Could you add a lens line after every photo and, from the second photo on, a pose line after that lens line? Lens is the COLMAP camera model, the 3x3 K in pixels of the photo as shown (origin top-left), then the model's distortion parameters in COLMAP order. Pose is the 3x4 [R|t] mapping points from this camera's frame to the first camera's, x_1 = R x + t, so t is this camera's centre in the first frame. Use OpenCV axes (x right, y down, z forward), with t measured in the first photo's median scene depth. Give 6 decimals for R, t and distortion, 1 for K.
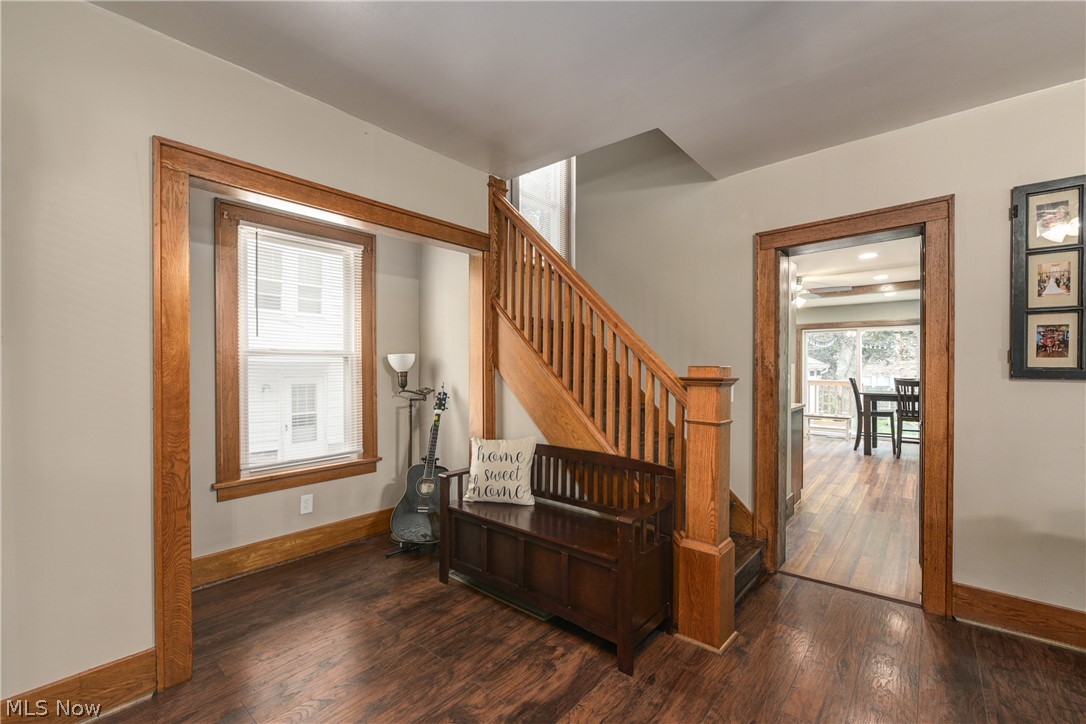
lens RADIAL K [[466.5, 0, 549.2], [0, 466.5, 365.2], [0, 0, 1]] dist [0.001697, 0.000270]
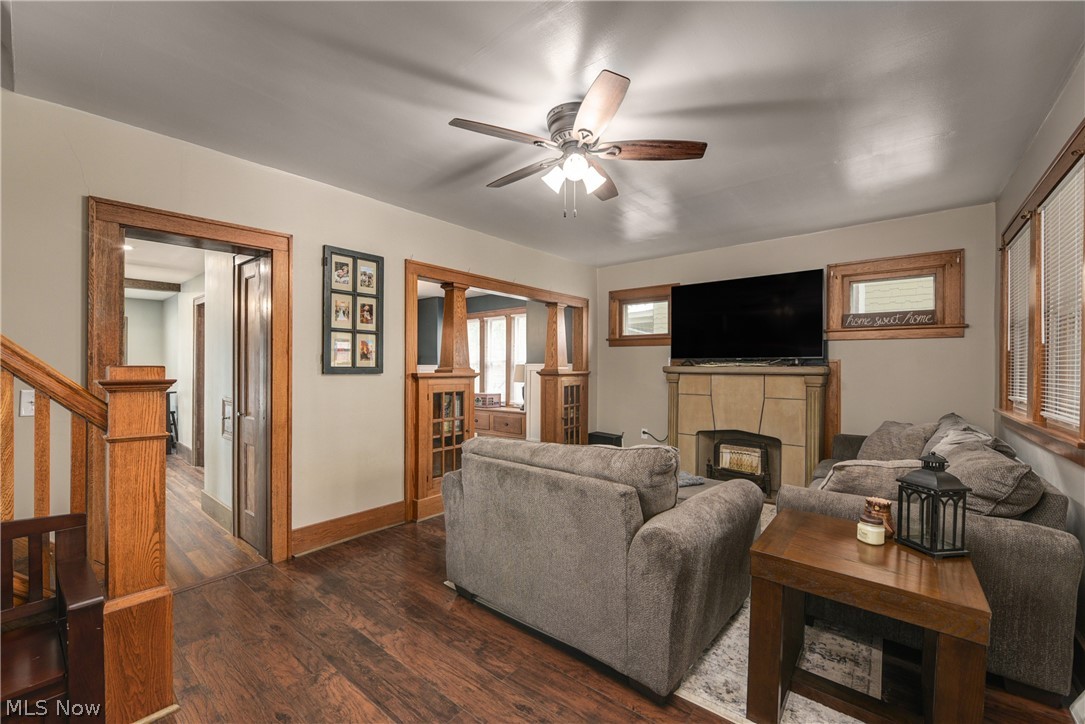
lens RADIAL K [[435.0, 0, 541.8], [0, 435.0, 365.7], [0, 0, 1]] dist [-0.008737, 0.000117]
pose [[-0.000578, 0.000953, 0.999999, -0.351829], [-0.007298, 0.999973, -0.000958, -0.002077], [-0.999973, -0.007299, -0.000571, 0.295401]]
